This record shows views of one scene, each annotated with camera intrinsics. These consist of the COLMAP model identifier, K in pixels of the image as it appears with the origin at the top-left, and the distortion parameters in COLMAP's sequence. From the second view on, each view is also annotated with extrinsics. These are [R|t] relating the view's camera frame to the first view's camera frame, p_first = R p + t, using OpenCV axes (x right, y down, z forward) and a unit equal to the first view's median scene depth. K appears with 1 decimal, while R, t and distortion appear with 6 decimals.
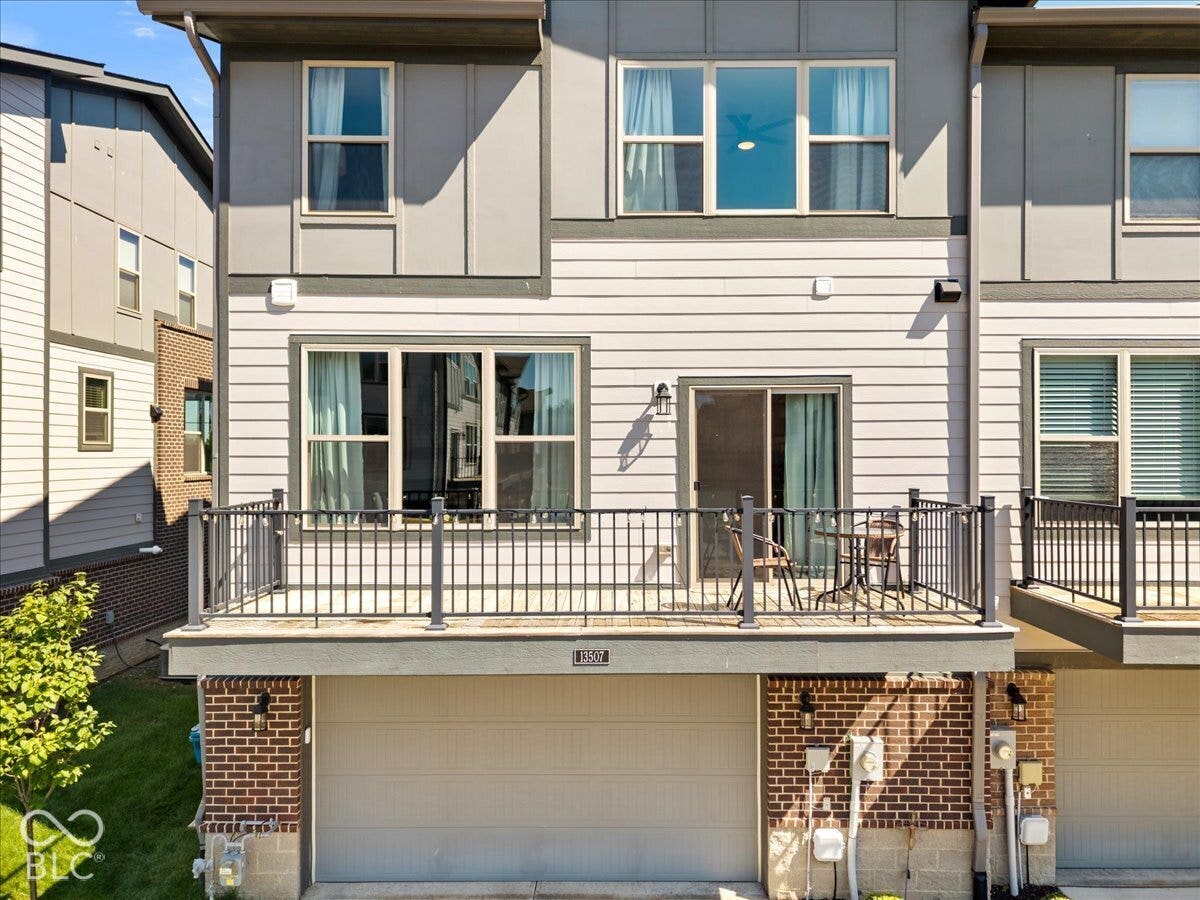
lens RADIAL K [[820.3, 0, 613.6], [0, 820.3, 450.7], [0, 0, 1]] dist [-0.001329, -0.003120]
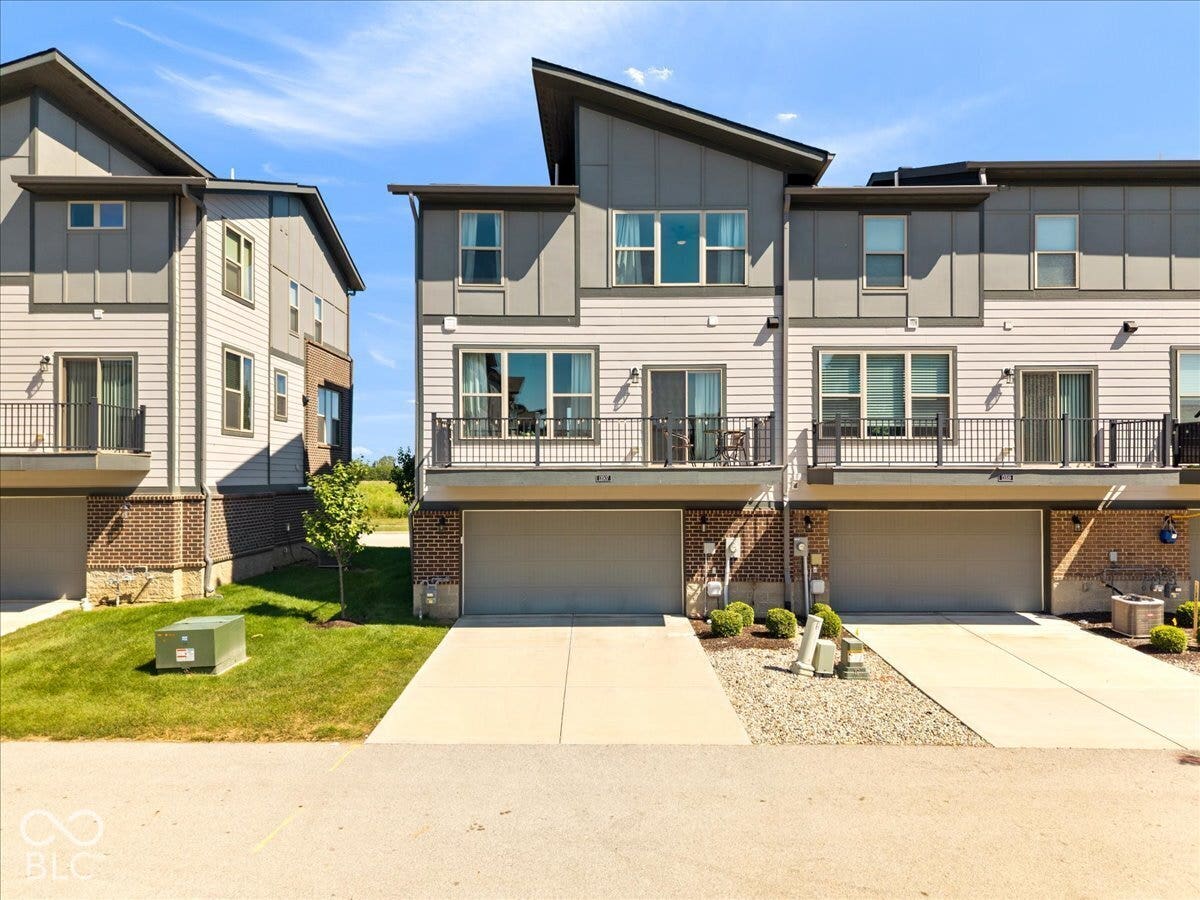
lens RADIAL K [[822.2, 0, 601.8], [0, 822.2, 471.0], [0, 0, 1]] dist [0.033561, -0.021412]
pose [[0.999977, -0.001404, 0.006686, -0.037010], [0.001436, 0.999987, -0.004827, 0.185815], [-0.006679, 0.004836, 0.999966, -1.059368]]
